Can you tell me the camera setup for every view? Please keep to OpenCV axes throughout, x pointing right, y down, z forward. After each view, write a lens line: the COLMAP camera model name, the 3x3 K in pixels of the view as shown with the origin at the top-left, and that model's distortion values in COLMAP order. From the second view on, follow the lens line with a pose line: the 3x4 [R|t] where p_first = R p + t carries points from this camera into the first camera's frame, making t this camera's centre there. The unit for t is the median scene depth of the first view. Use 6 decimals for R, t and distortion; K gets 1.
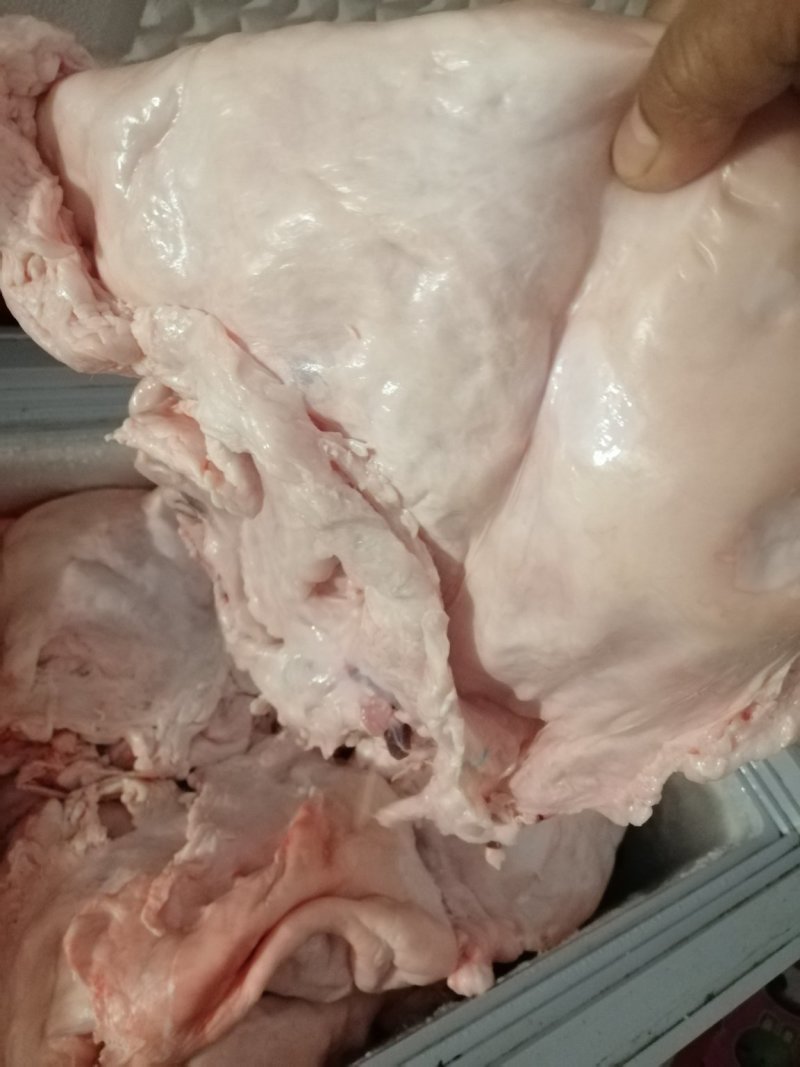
lens RADIAL K [[801.6, 0, 404.3], [0, 801.6, 536.8], [0, 0, 1]] dist [0.007901, -0.008458]
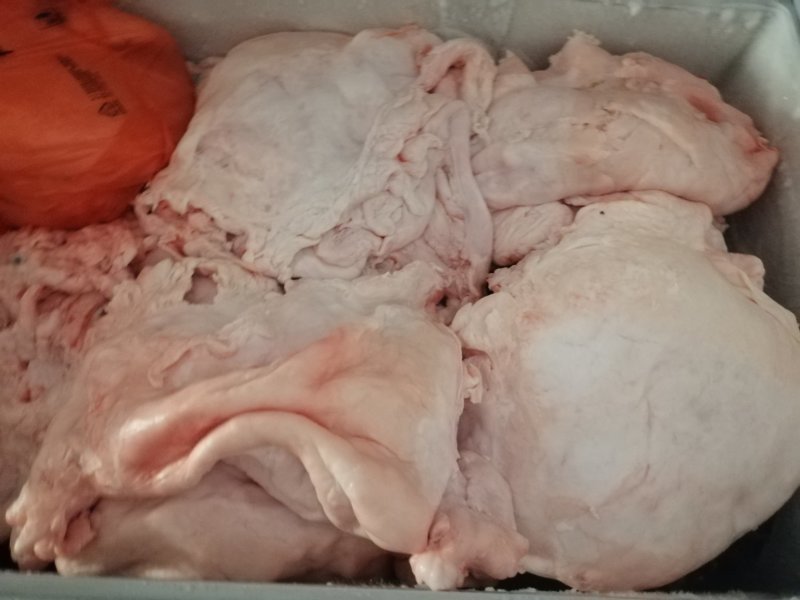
lens RADIAL K [[601.0, 0, 400.8], [0, 601.0, 292.7], [0, 0, 1]] dist [0.007901, -0.008458]
pose [[0.832900, 0.272500, -0.481687, 0.262812], [-0.196399, 0.959264, 0.203075, 0.124689], [0.517403, -0.074538, 0.852489, 0.408484]]
